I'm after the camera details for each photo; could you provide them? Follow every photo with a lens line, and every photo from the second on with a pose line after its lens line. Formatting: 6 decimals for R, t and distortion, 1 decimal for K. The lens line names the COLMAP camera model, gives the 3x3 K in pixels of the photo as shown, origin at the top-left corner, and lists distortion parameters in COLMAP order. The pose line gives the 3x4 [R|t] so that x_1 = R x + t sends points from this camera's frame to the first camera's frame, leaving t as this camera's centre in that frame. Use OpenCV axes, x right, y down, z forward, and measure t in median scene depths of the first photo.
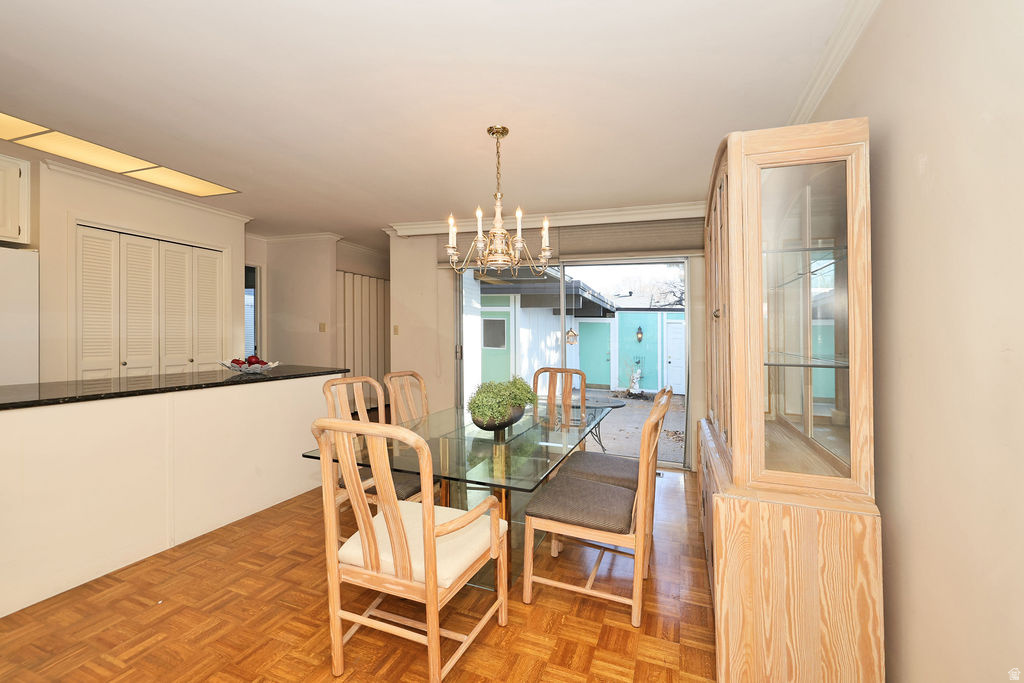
lens RADIAL K [[425.8, 0, 513.2], [0, 425.8, 332.7], [0, 0, 1]] dist [0.000362, -0.003773]
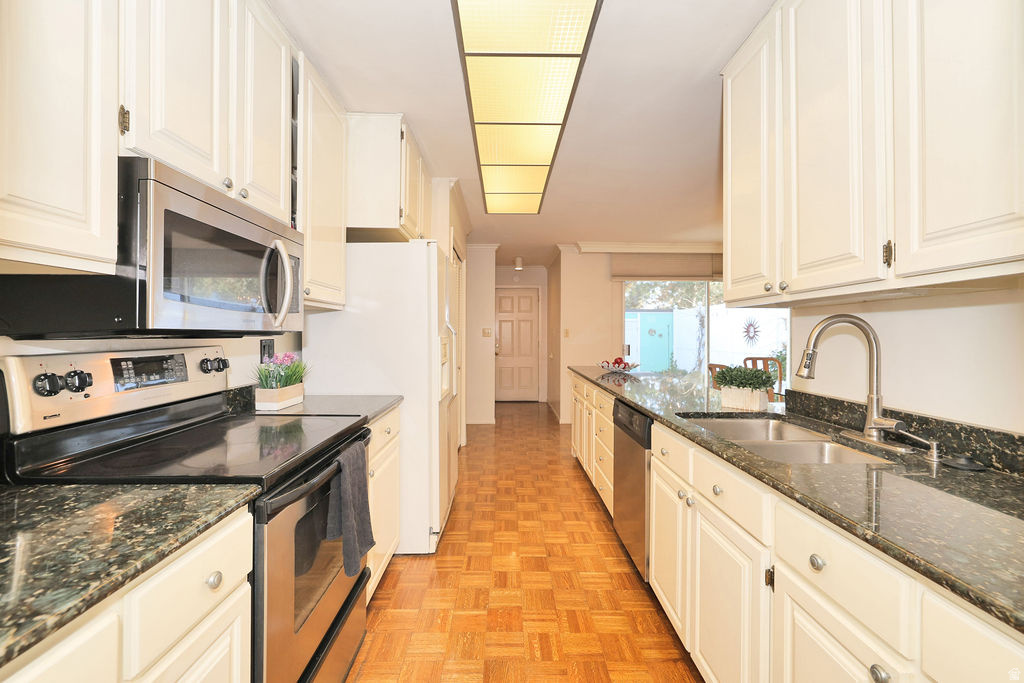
lens RADIAL K [[441.3, 0, 514.0], [0, 441.3, 340.3], [0, 0, 1]] dist [0.000259, 0.000128]
pose [[0.923327, -0.025262, 0.383182, -0.376829], [0.015409, 0.999468, 0.028760, -0.009835], [-0.383705, -0.020651, 0.923225, -0.023261]]
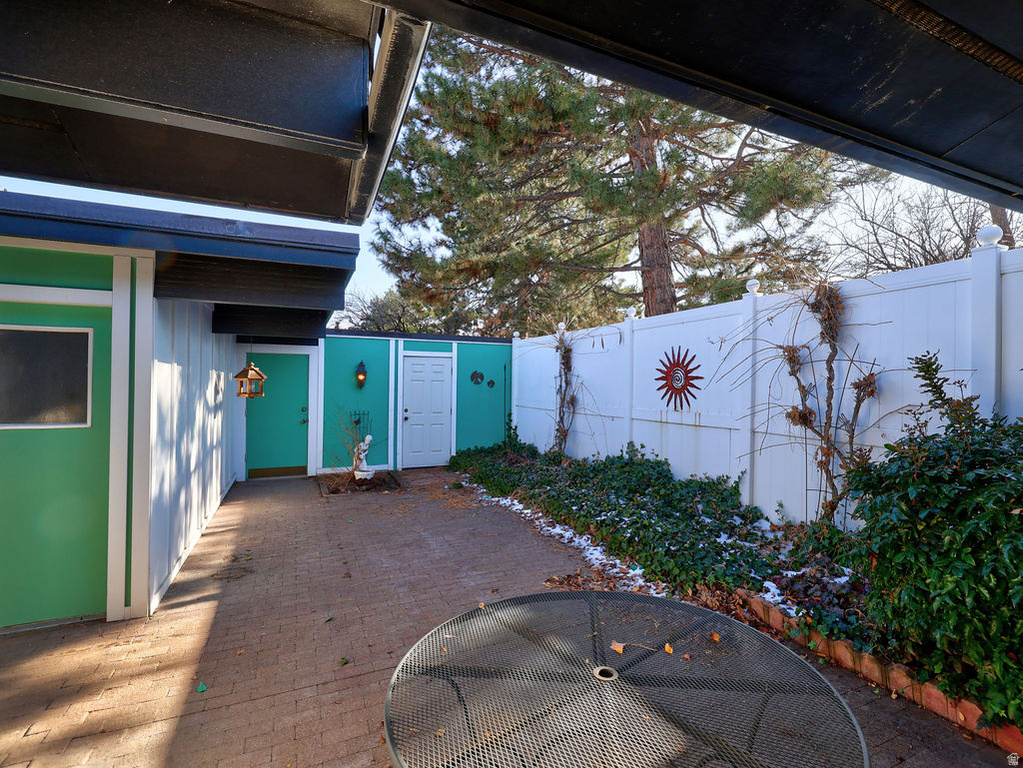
lens RADIAL K [[491.0, 0, 511.5], [0, 491.0, 375.3], [0, 0, 1]] dist [-0.006450, -0.000673]
pose [[0.710439, -0.009635, 0.703693, -0.037298], [0.002061, 0.999930, 0.011610, -0.002997], [-0.703756, -0.006798, 0.710409, 0.400368]]
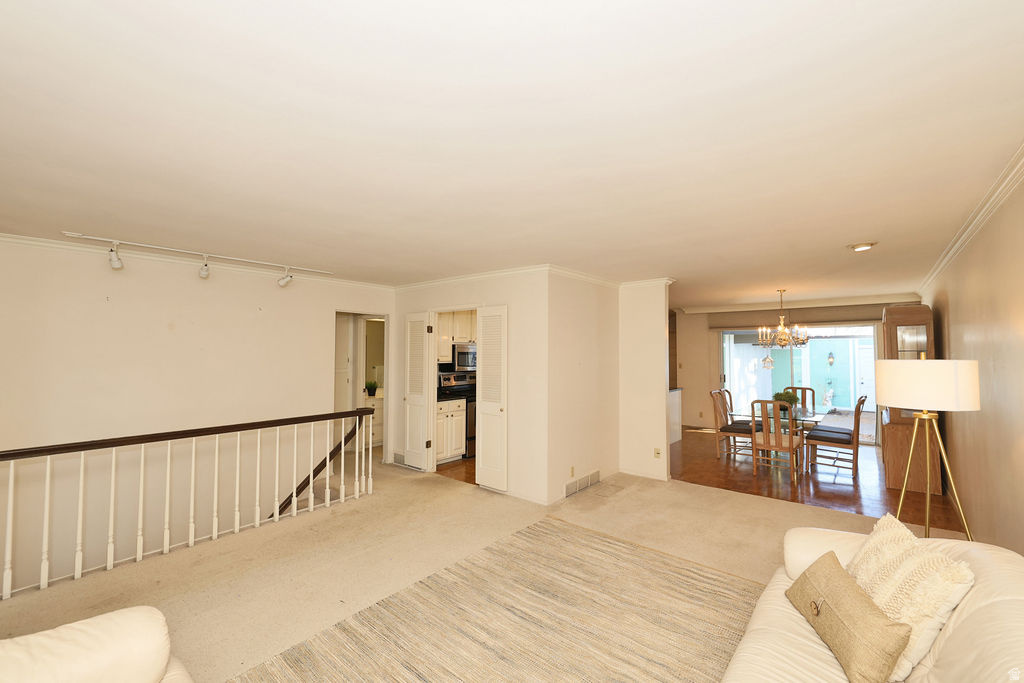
lens RADIAL K [[441.3, 0, 514.0], [0, 441.3, 340.3], [0, 0, 1]] dist [0.000259, 0.000128]
pose [[0.949627, -0.032751, -0.311667, -0.155940], [0.024070, 0.999209, -0.031661, -0.031023], [0.312457, 0.022565, 0.949664, -0.438052]]
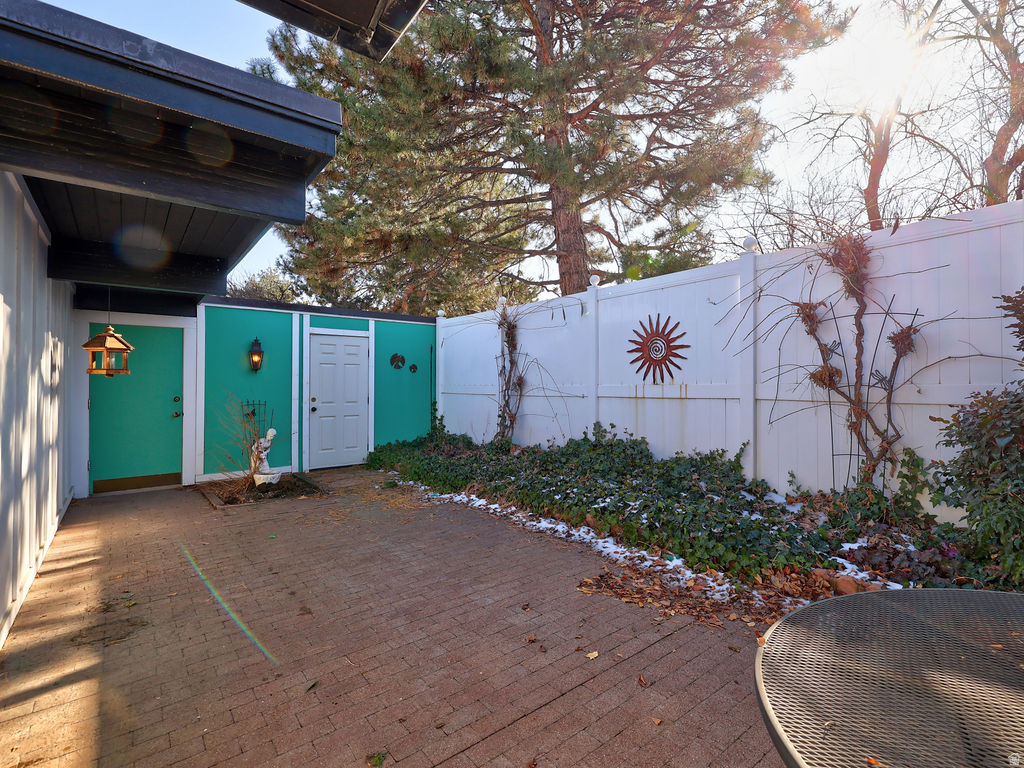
lens RADIAL K [[491.5, 0, 512.0], [0, 491.5, 375.3], [0, 0, 1]] dist [-0.006450, -0.000673]
pose [[0.509375, -0.012899, 0.860448, -0.030985], [0.007907, 0.999916, 0.010309, 0.024794], [-0.860509, 0.001552, 0.509434, 0.517036]]
